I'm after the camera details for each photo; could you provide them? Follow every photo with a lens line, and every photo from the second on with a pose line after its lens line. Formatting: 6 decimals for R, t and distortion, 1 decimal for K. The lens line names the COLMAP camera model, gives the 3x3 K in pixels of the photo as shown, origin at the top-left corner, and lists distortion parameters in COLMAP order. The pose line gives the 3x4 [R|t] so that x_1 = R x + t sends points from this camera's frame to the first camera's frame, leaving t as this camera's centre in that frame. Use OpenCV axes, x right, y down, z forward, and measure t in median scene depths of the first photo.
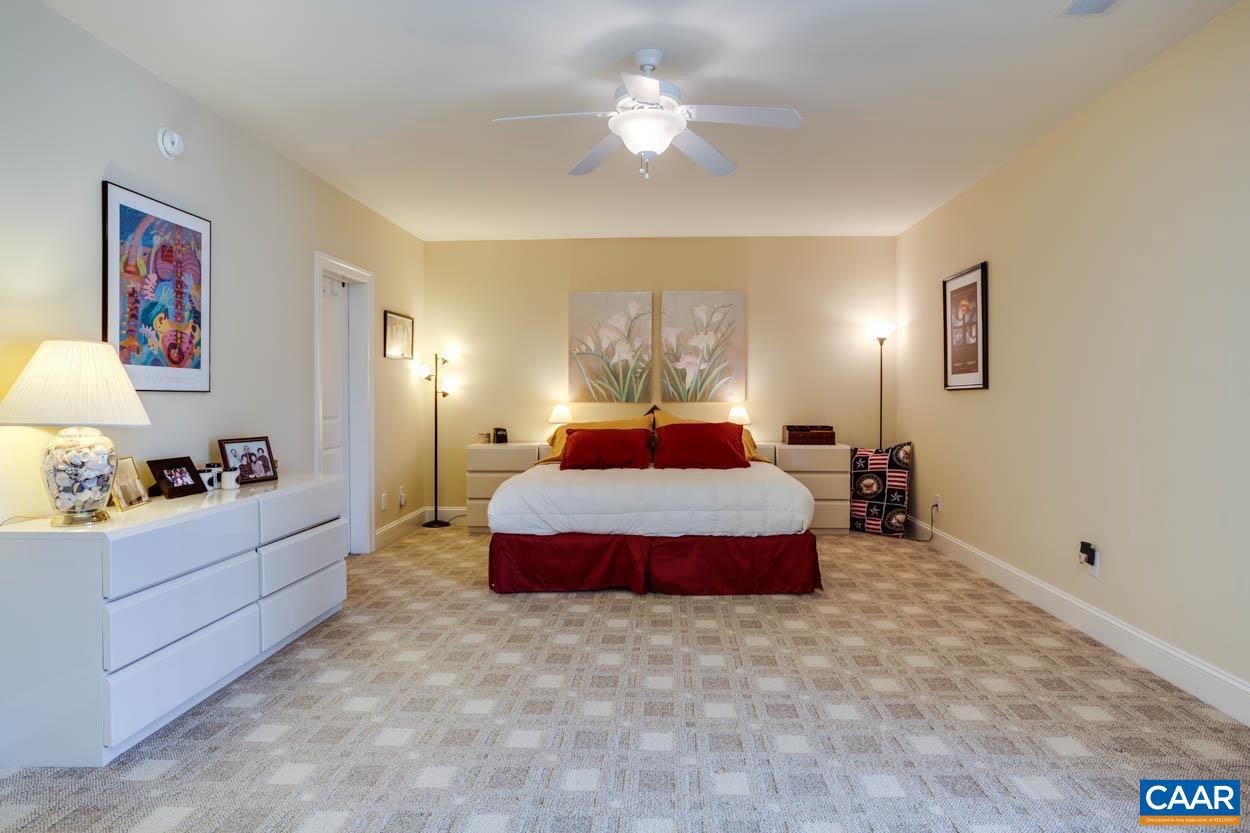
lens RADIAL K [[840.0, 0, 653.5], [0, 840.0, 404.9], [0, 0, 1]] dist [-0.063838, 0.084752]
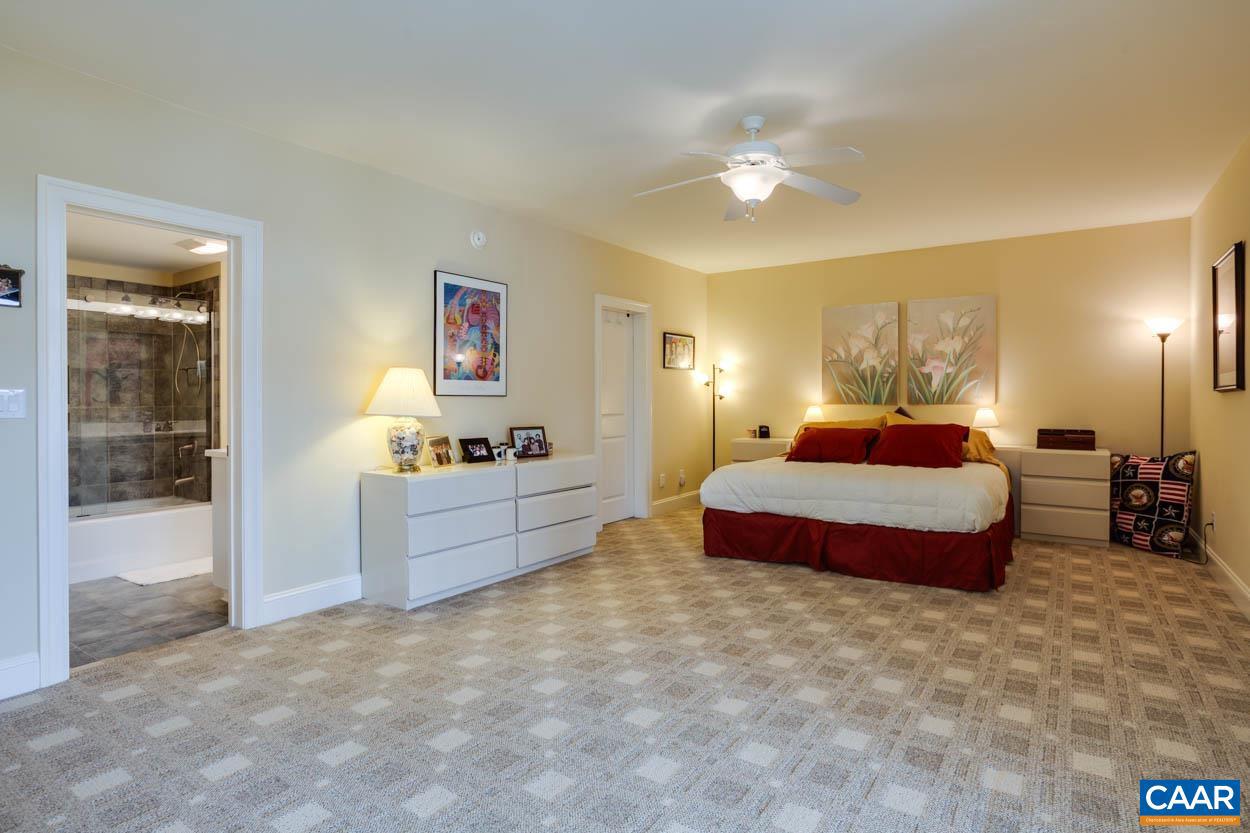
lens RADIAL K [[840.0, 0, 653.5], [0, 840.0, 404.9], [0, 0, 1]] dist [-0.063838, 0.084752]
pose [[0.798056, 0.004201, -0.602568, 0.509522], [-0.005771, 0.999983, -0.000671, -0.000004], [0.602555, 0.004013, 0.798067, -0.055001]]
